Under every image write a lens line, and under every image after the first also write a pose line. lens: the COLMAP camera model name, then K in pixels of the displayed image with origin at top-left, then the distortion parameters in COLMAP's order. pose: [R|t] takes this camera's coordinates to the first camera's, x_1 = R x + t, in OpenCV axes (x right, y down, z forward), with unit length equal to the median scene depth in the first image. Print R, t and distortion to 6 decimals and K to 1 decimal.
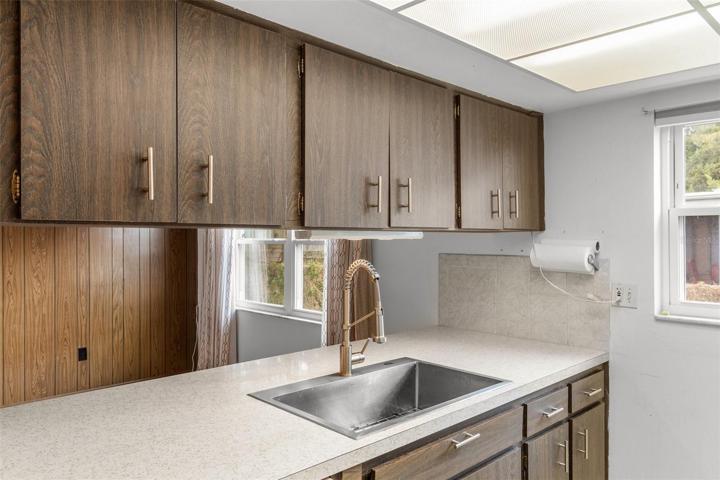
lens RADIAL K [[510.4, 0, 358.0], [0, 510.4, 238.6], [0, 0, 1]] dist [-0.000884, 0.002560]
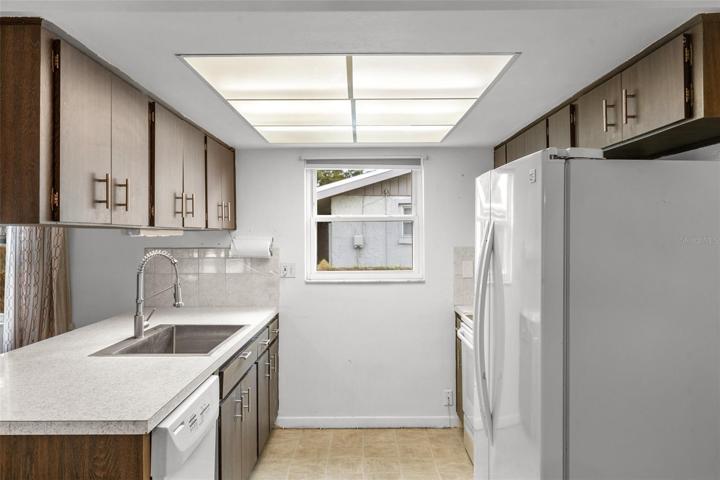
lens RADIAL K [[510.4, 0, 361.7], [0, 510.4, 238.1], [0, 0, 1]] dist [-0.000884, 0.002560]
pose [[0.691369, -0.005793, 0.722478, -0.493297], [0.003078, 0.999982, 0.005072, 0.001877], [-0.722495, -0.001283, 0.691375, -0.290384]]
